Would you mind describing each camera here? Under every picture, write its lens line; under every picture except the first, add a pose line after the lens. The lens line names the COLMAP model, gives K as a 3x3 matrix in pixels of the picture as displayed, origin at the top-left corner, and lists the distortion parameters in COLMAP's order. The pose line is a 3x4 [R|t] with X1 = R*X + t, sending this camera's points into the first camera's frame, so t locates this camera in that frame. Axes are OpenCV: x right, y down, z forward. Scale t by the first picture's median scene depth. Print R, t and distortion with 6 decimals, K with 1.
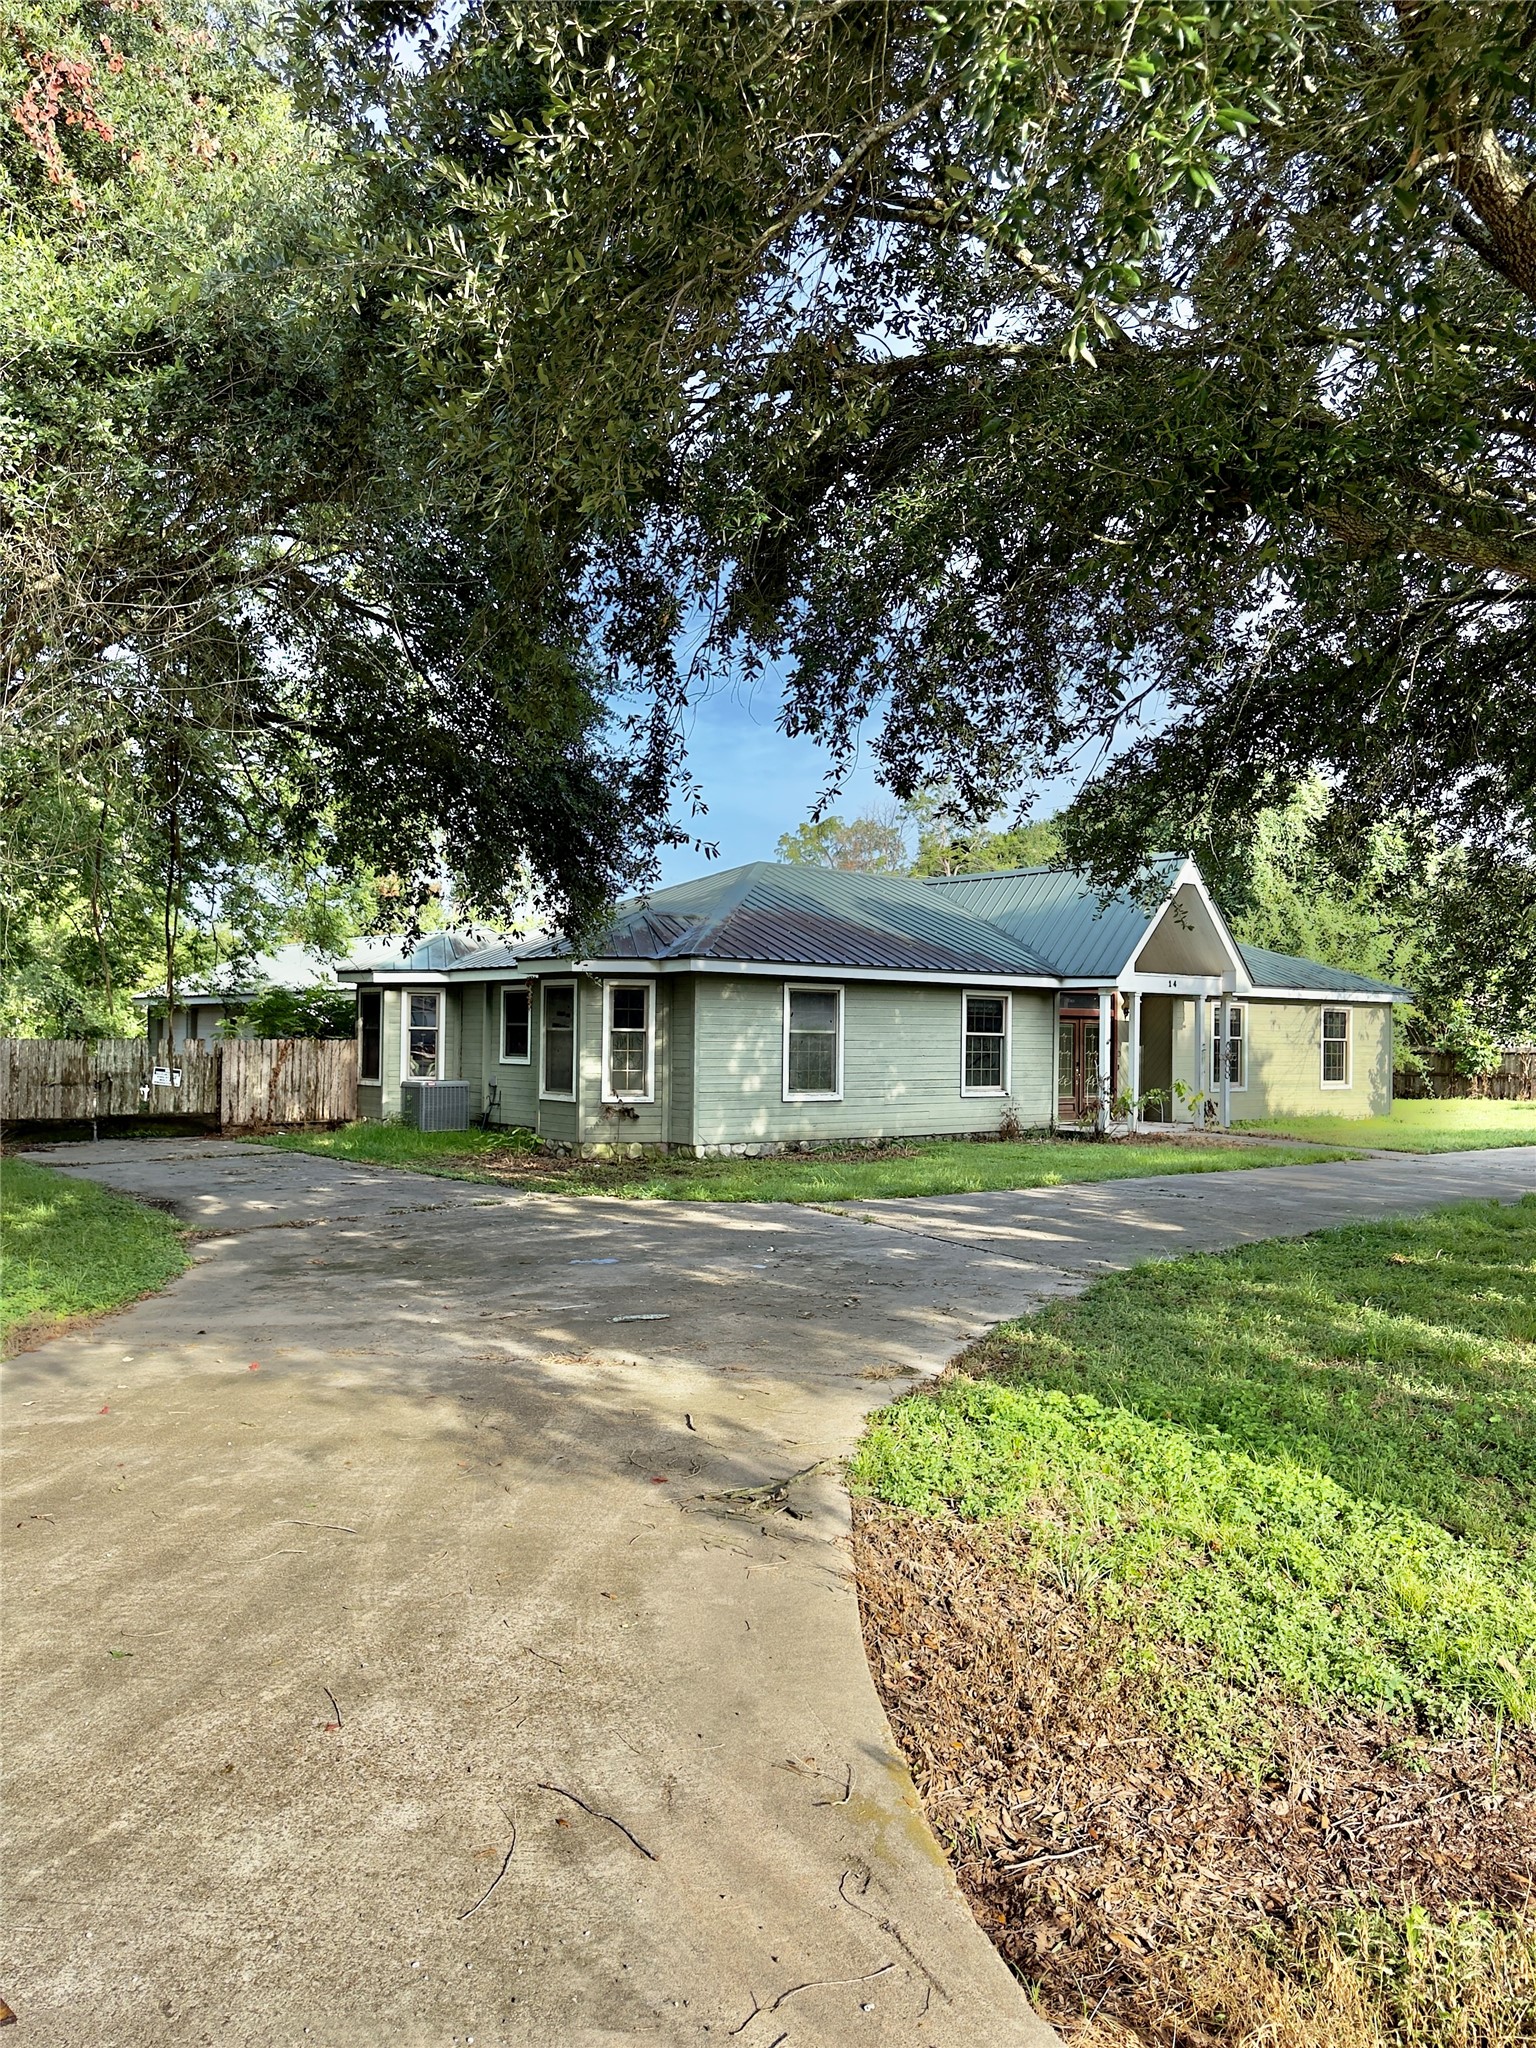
lens RADIAL K [[1456.3, 0, 767.3], [0, 1456.3, 1028.7], [0, 0, 1]] dist [0.008260, -0.012105]
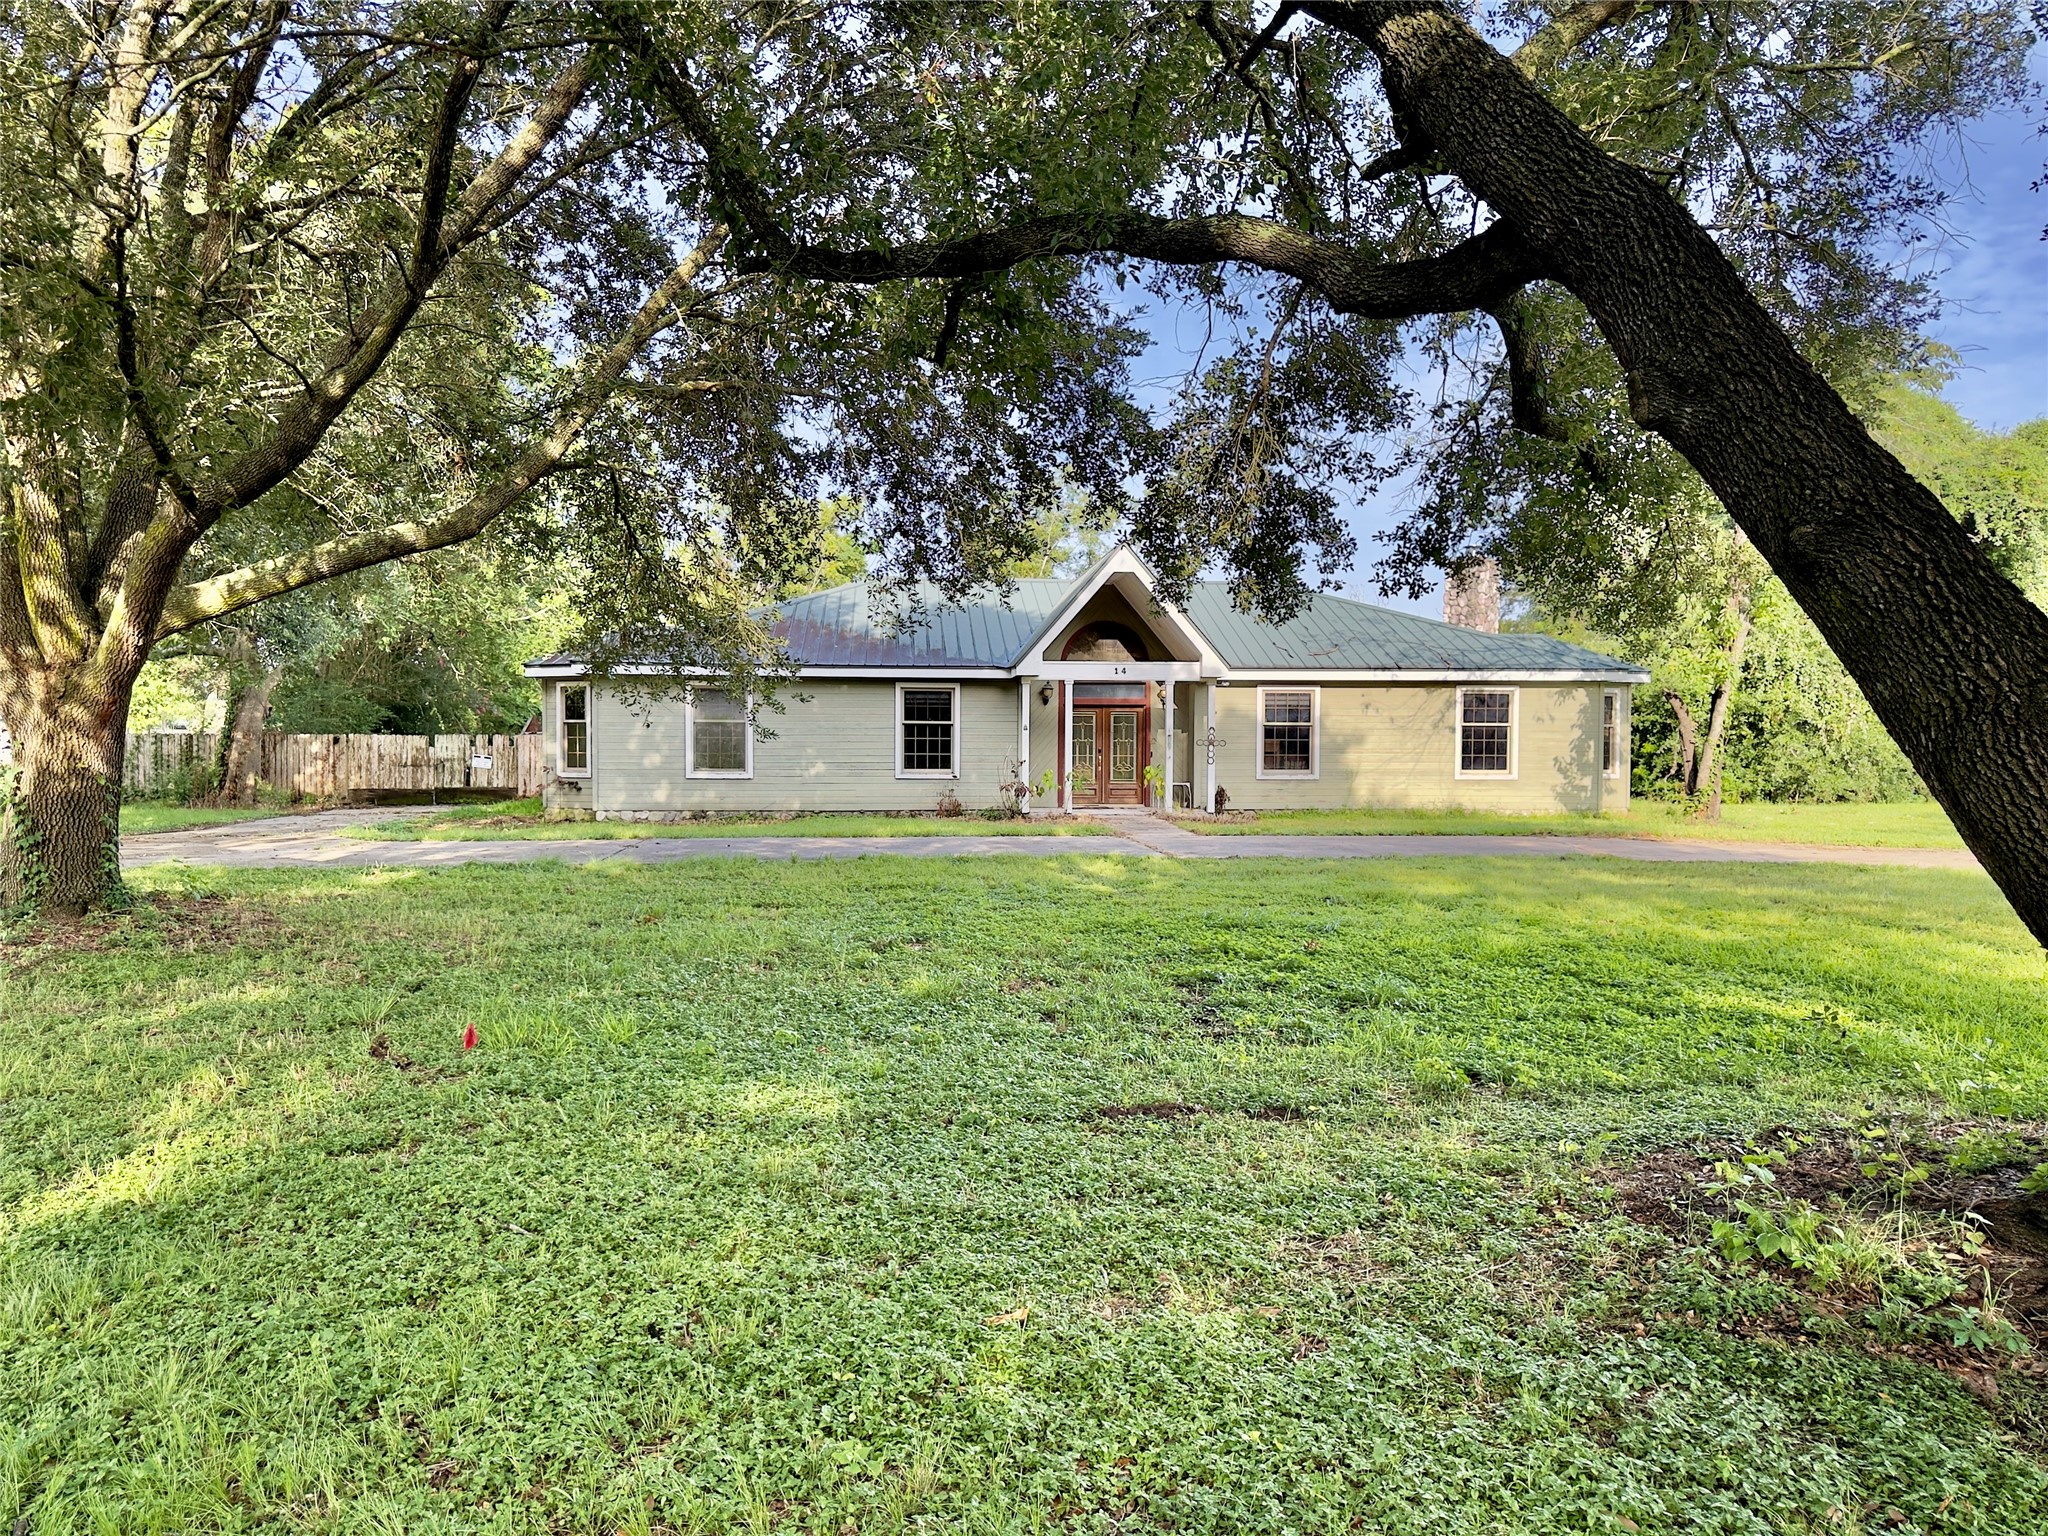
lens RADIAL K [[1456.3, 0, 1026.5], [0, 1456.3, 762.7], [0, 0, 1]] dist [0.008260, -0.012105]
pose [[0.835607, -0.001567, -0.549326, 0.839275], [0.009847, 0.999878, 0.012127, 0.022638], [0.549240, -0.015542, 0.835520, 0.109629]]
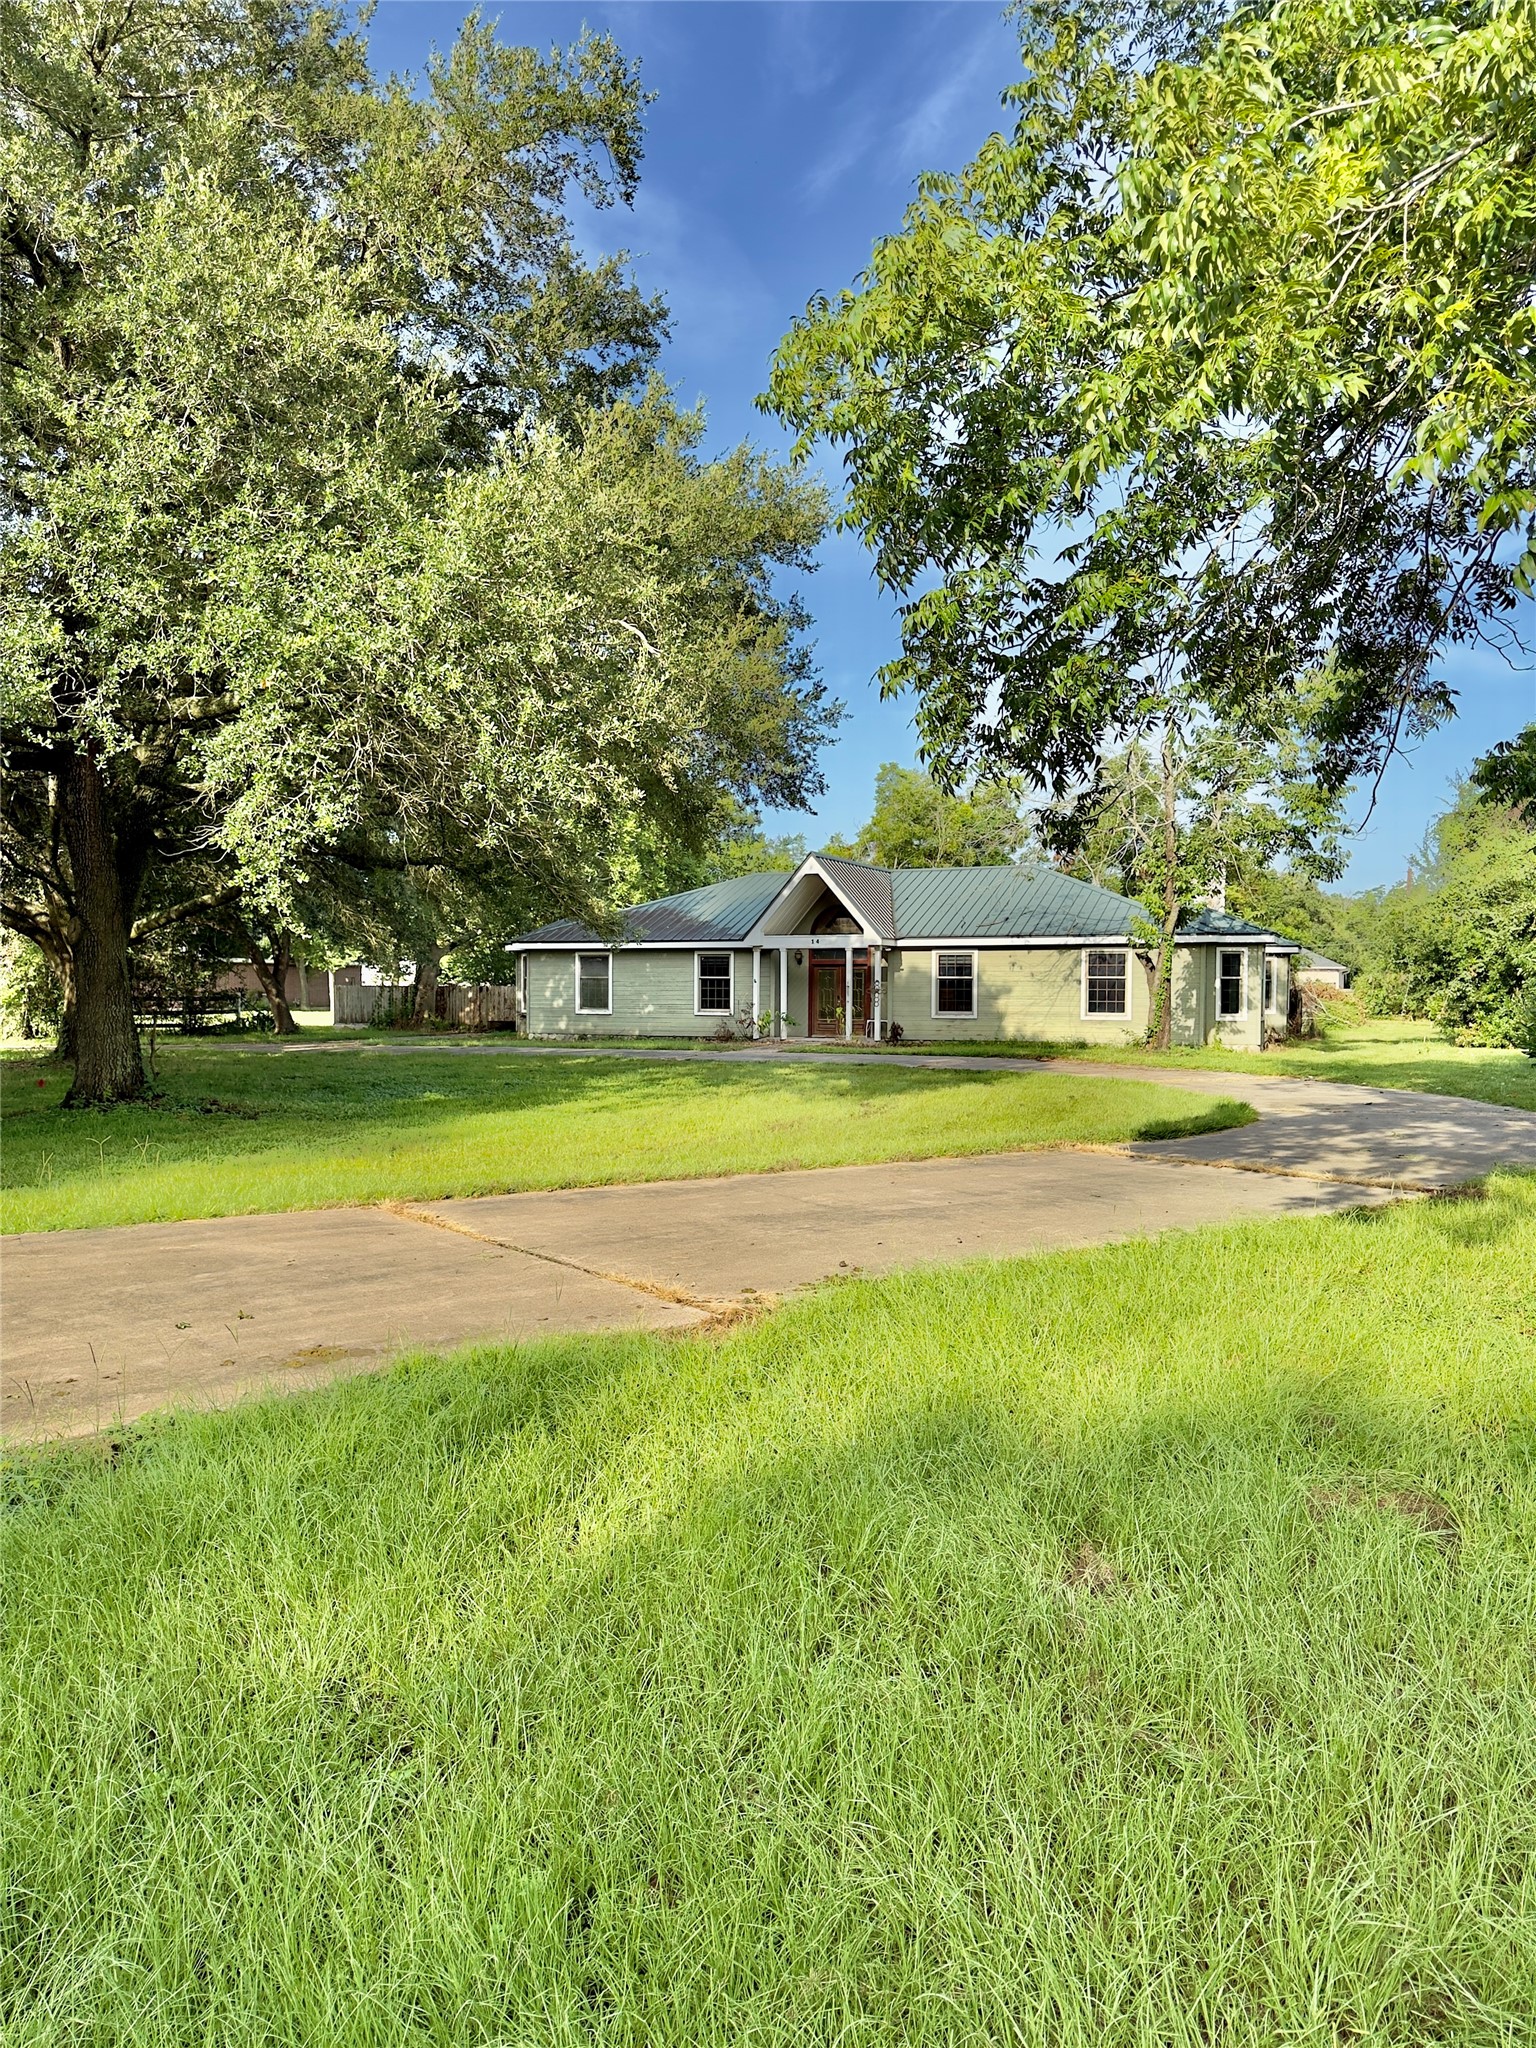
lens RADIAL K [[1456.3, 0, 770.1], [0, 1456.3, 1021.8], [0, 0, 1]] dist [0.008260, -0.012105]
pose [[0.478300, 0.011019, -0.878128, 1.665577], [0.007384, 0.999835, 0.016568, 0.028145], [0.878166, -0.014408, 0.478139, 0.263813]]
